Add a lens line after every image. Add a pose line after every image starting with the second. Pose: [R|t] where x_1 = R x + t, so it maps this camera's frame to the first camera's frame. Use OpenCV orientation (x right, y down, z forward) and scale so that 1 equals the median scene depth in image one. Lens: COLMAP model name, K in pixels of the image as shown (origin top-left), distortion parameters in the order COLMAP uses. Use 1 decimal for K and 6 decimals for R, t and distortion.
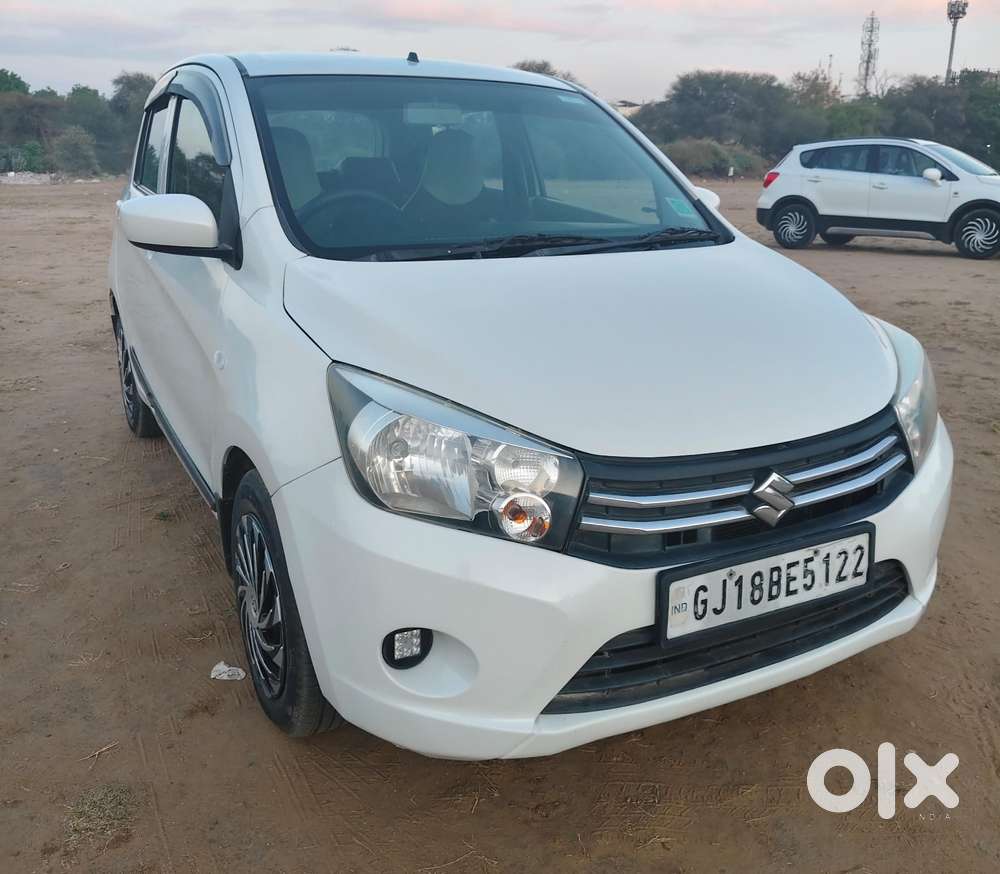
lens RADIAL K [[900.0, 0, 501.9], [0, 900.0, 398.8], [0, 0, 1]] dist [0.005293, 0.101667]
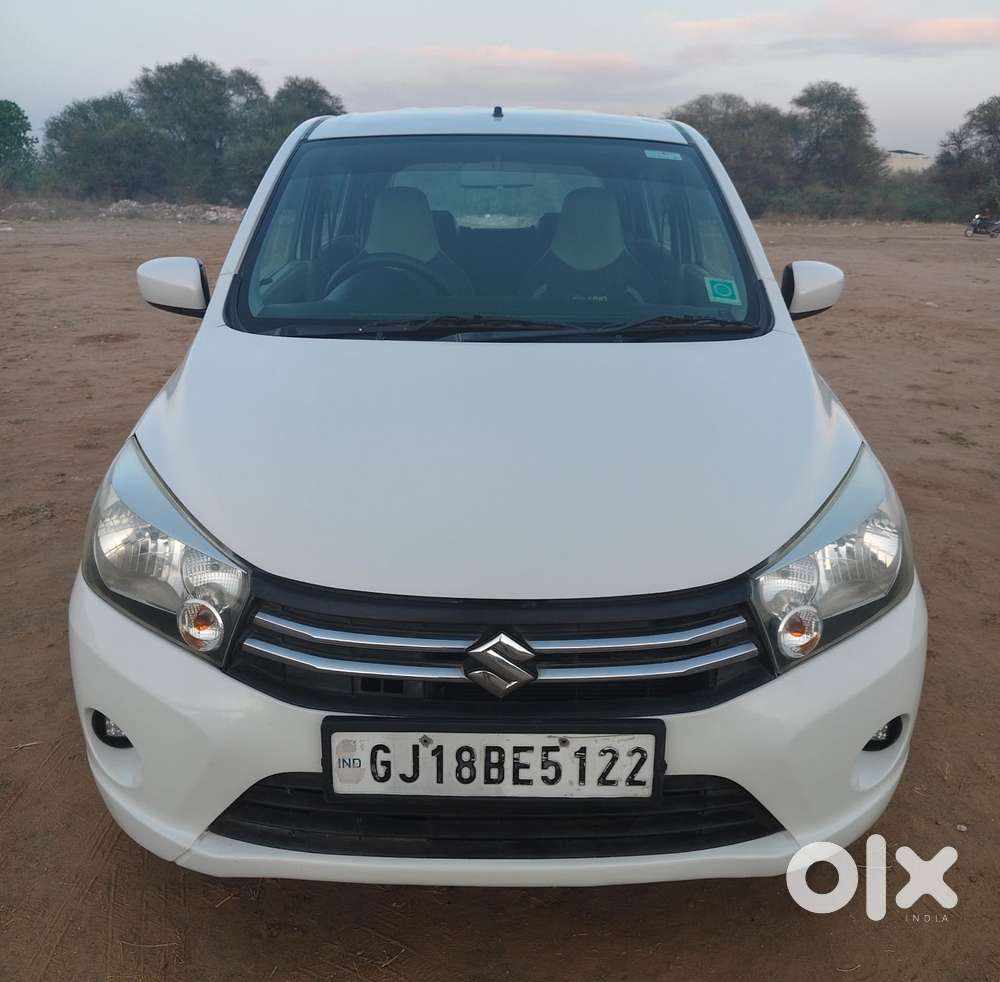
lens RADIAL K [[933.1, 0, 500.0], [0, 933.1, 491.0], [0, 0, 1]] dist [-0.010403, -0.011048]
pose [[0.886873, 0.142628, -0.439448, 0.644379], [-0.124124, 0.989742, 0.070732, -0.104175], [0.445028, -0.008184, 0.895479, 0.241438]]
